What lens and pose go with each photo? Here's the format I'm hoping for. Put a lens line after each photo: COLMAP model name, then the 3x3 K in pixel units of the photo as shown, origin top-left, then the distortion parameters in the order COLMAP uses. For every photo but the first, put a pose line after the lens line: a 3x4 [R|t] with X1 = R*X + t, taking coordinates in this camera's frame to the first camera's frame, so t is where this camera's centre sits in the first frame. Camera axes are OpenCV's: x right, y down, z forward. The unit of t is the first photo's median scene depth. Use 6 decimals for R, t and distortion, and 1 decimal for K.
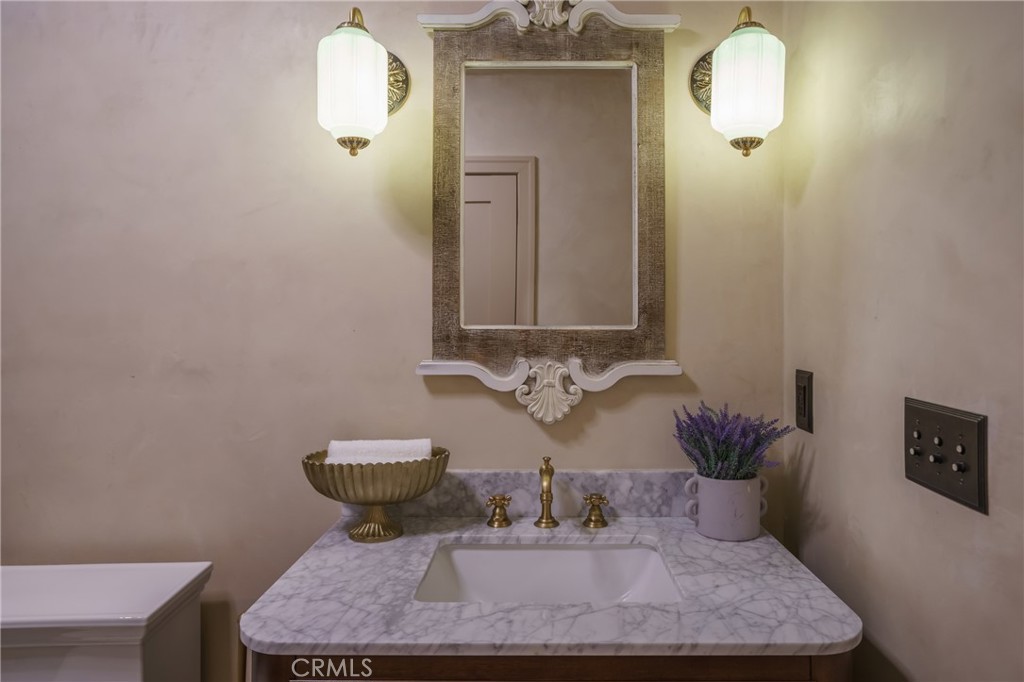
lens RADIAL K [[609.8, 0, 520.3], [0, 609.8, 310.9], [0, 0, 1]] dist [-0.014921, 0.010024]
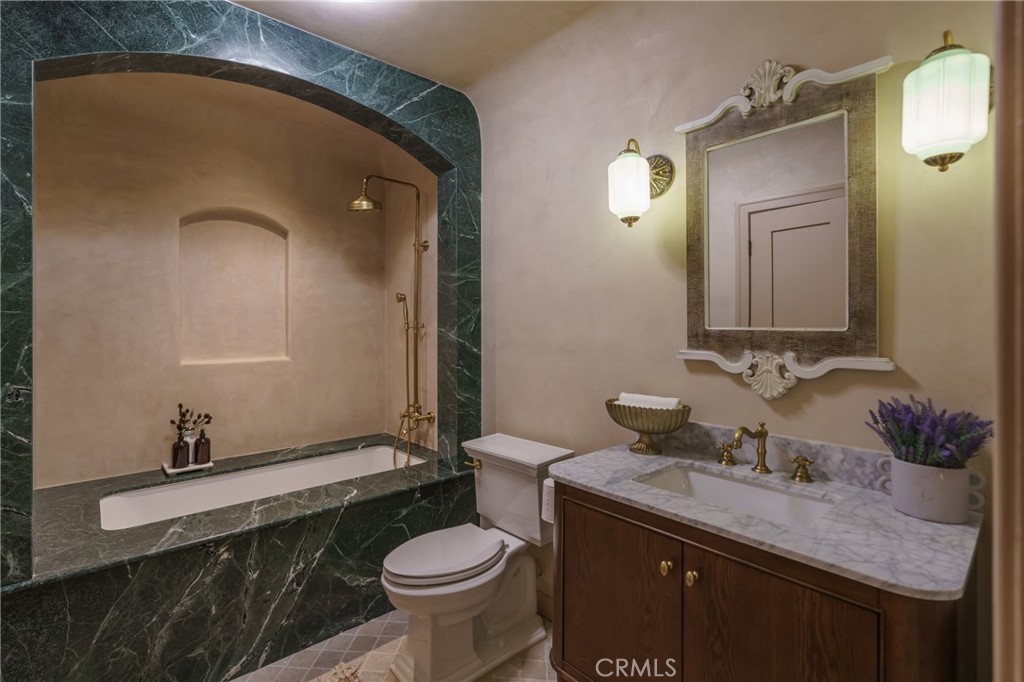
lens RADIAL K [[490.6, 0, 512.1], [0, 490.6, 334.6], [0, 0, 1]] dist [-0.003333, 0.000212]
pose [[0.662466, 0.015002, -0.748941, 0.494004], [0.009187, 0.999562, 0.028148, 0.003993], [0.749035, -0.025528, 0.662038, -0.153544]]
